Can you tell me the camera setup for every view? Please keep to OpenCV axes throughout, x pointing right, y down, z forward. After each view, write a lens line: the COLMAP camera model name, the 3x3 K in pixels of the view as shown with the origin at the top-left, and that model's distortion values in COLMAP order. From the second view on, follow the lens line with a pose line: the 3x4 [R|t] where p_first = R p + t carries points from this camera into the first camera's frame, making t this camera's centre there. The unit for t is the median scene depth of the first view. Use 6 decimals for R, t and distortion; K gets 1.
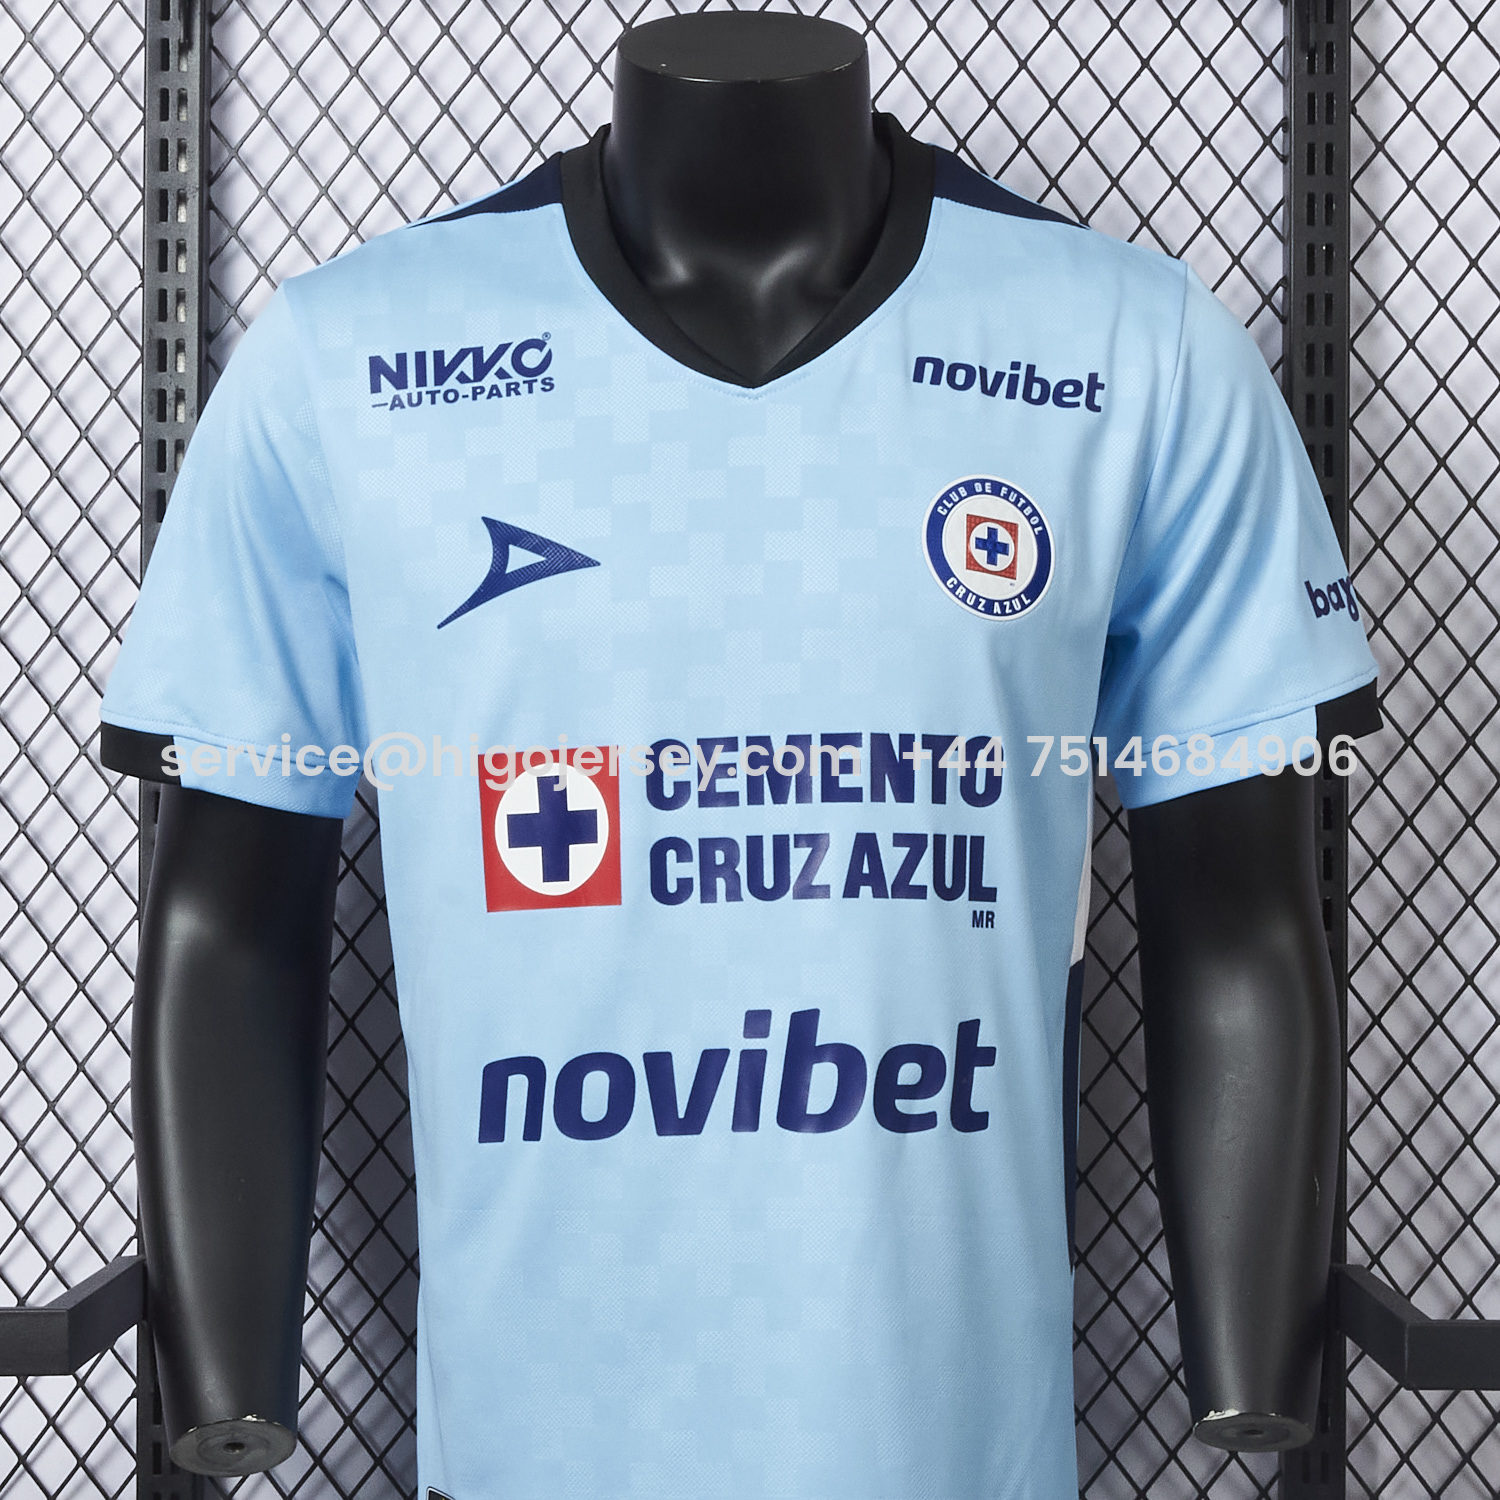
lens RADIAL K [[4129.4, 0, 750.0], [0, 4129.4, 750.0], [0, 0, 1]] dist [-0.009504, -0.163204]
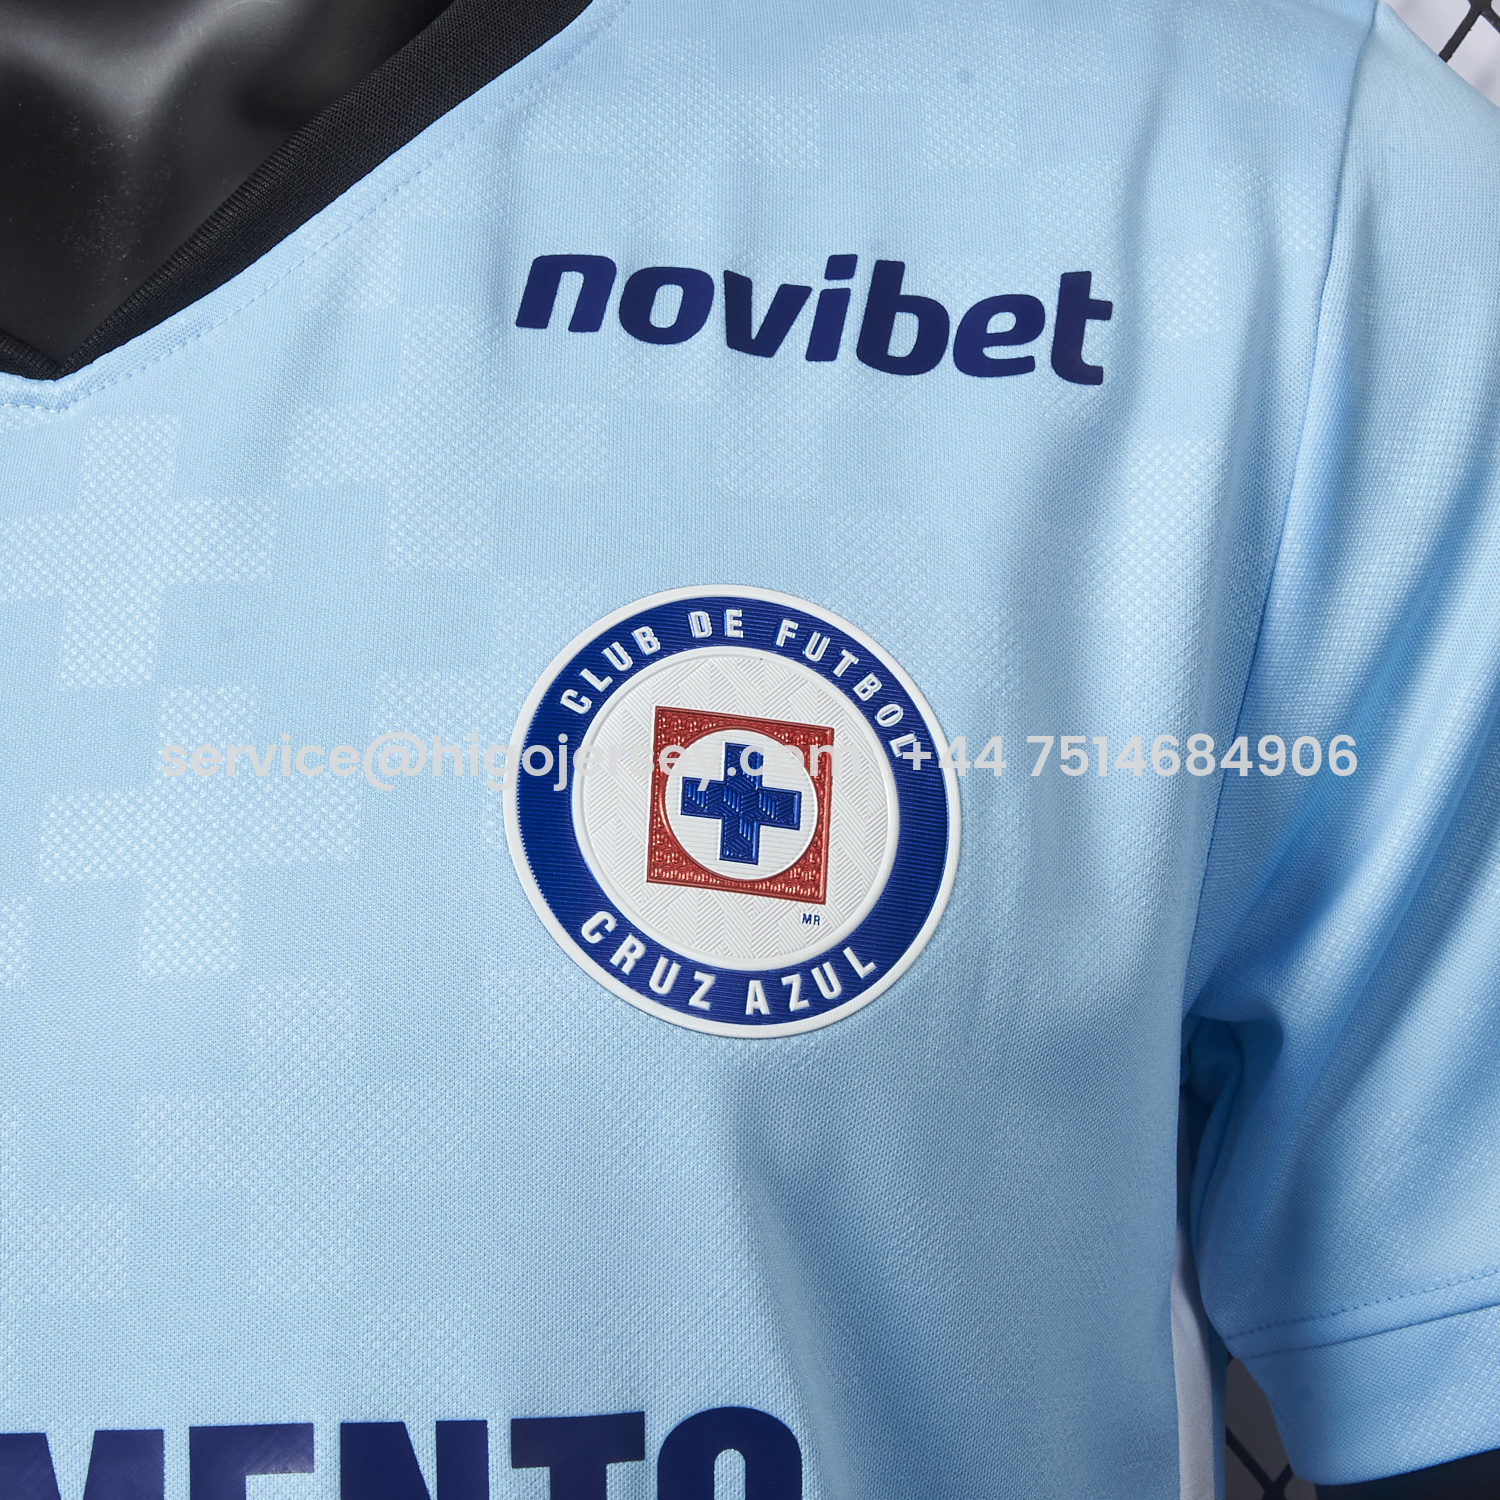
lens RADIAL K [[2922.6, 0, 750.0], [0, 2922.6, 750.0], [0, 0, 1]] dist [-0.017989, -0.125533]
pose [[0.979202, -0.053102, -0.195815, 0.103423], [0.043306, 0.997603, -0.053976, -0.040955], [0.198211, 0.044374, 0.979154, 0.772955]]
